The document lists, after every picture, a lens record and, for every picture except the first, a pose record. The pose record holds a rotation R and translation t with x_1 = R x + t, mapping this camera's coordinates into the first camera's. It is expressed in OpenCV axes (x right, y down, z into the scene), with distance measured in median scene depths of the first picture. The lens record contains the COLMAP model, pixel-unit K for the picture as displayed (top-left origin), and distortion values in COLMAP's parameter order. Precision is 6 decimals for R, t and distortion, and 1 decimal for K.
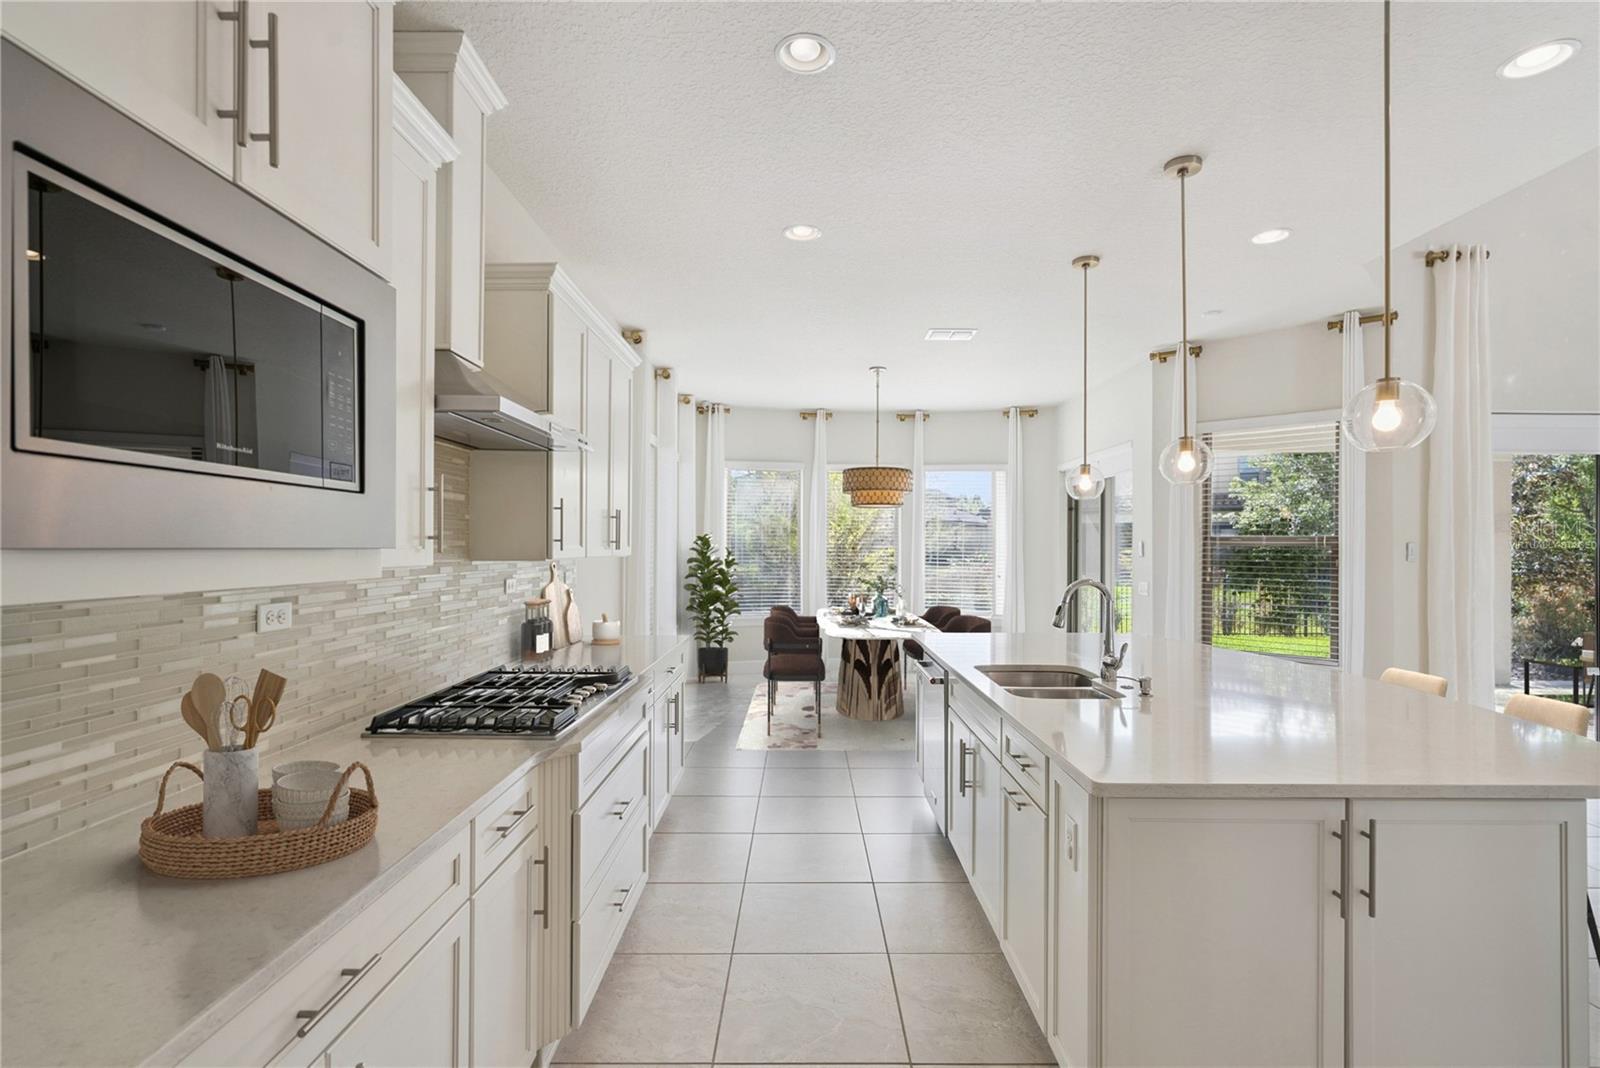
lens RADIAL K [[737.3, 0, 800.0], [0, 737.3, 534.0], [0, 0, 1]] dist [-0.000722, 0.000489]
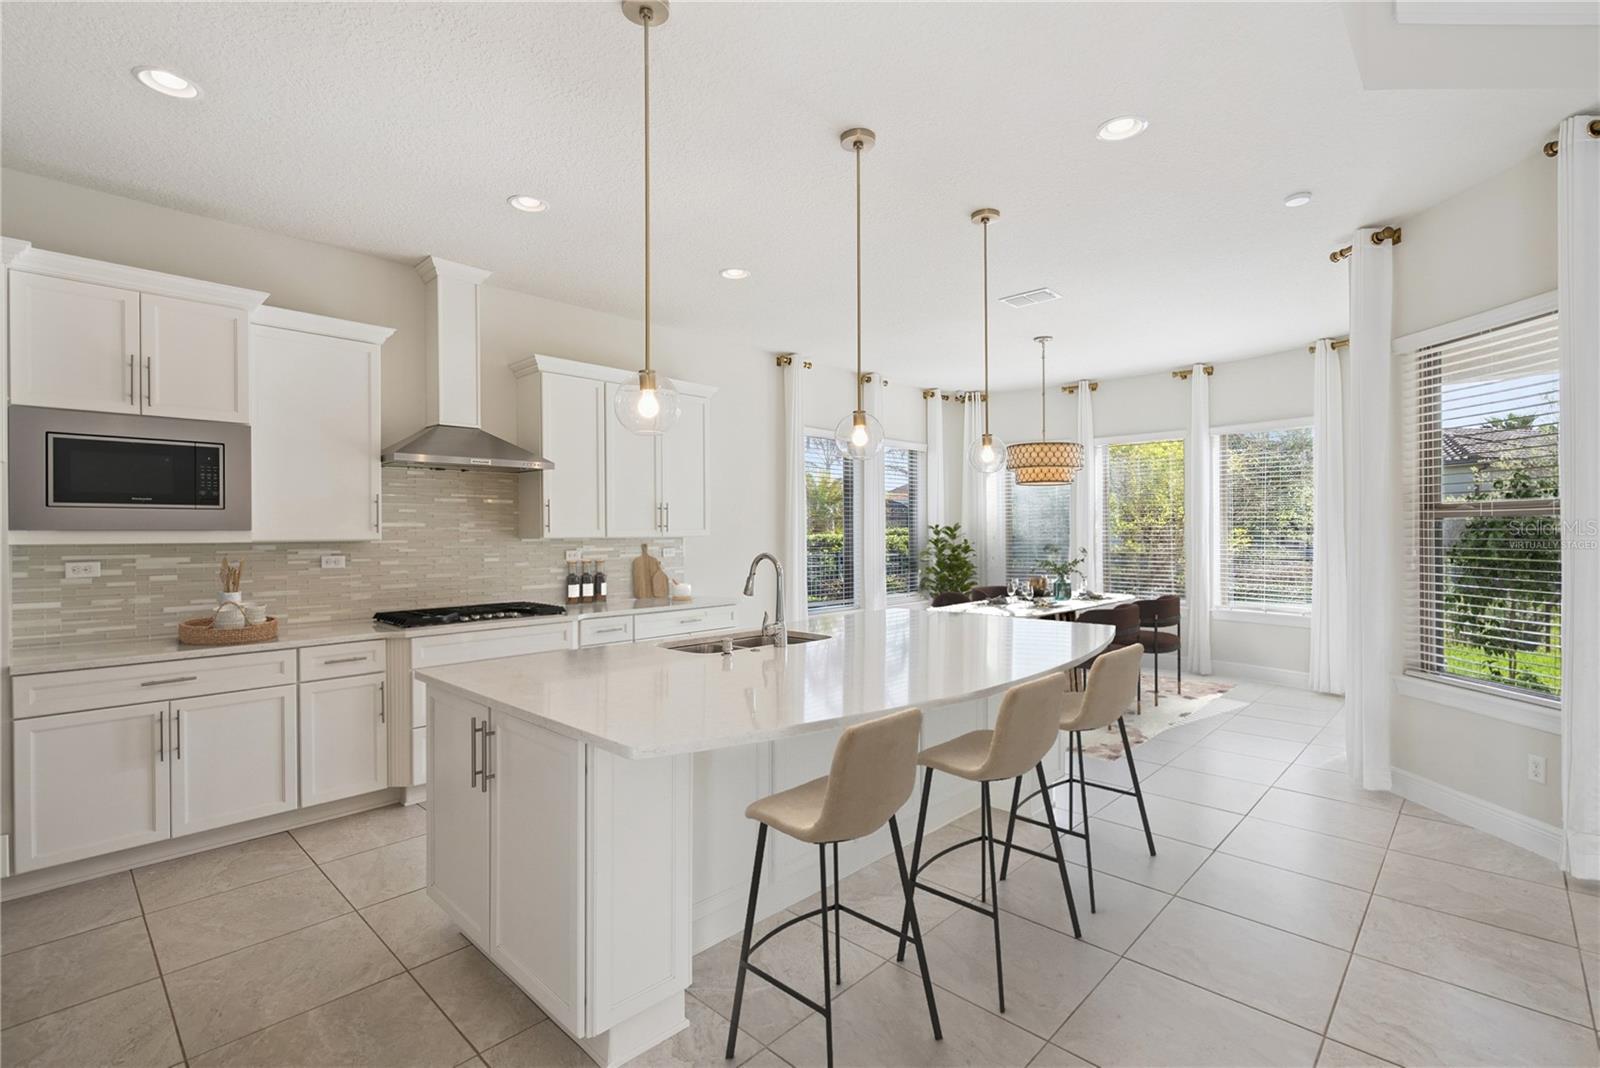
lens RADIAL K [[737.3, 0, 800.0], [0, 737.3, 534.0], [0, 0, 1]] dist [-0.000722, 0.000489]
pose [[0.724812, -0.008590, -0.688894, 1.155496], [0.021562, 0.999715, 0.010220, 0.021707], [0.688610, -0.022262, 0.724790, 0.217971]]
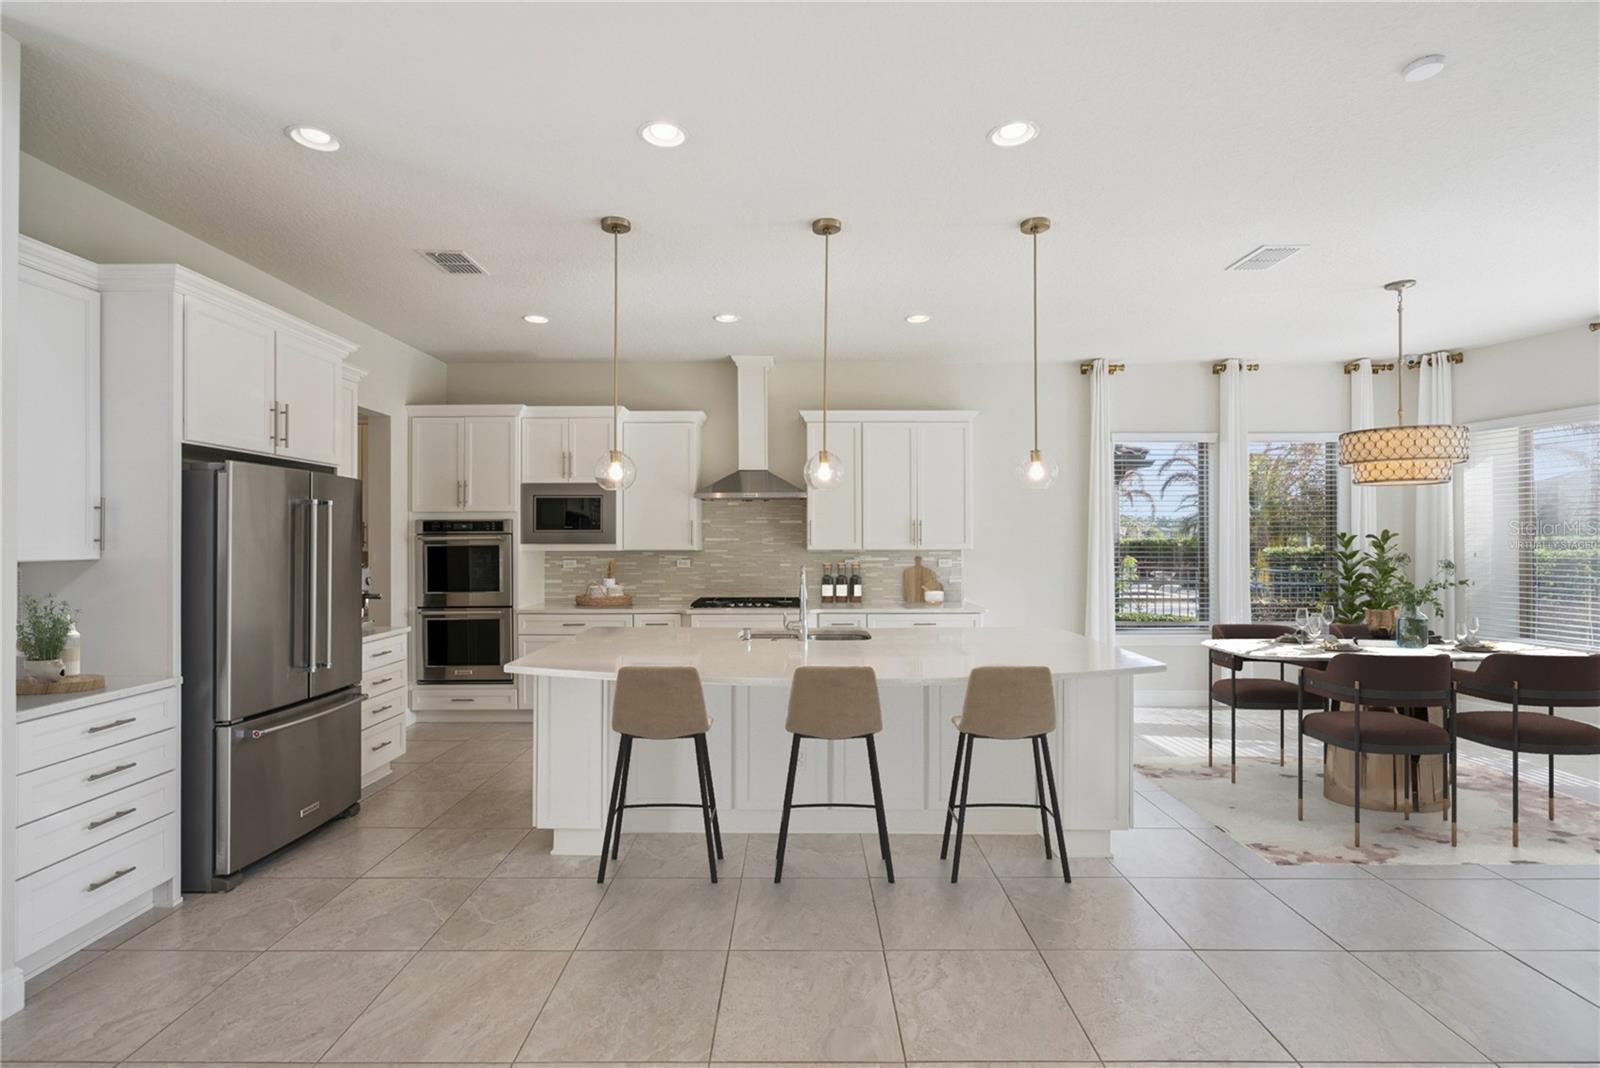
lens RADIAL K [[730.6, 0, 797.6], [0, 730.6, 525.9], [0, 0, 1]] dist [-0.013511, 0.013115]
pose [[-0.000961, -0.022801, -0.999740, 1.716381], [0.018655, 0.999566, -0.022815, 0.014695], [0.999826, -0.018673, -0.000536, 0.955982]]
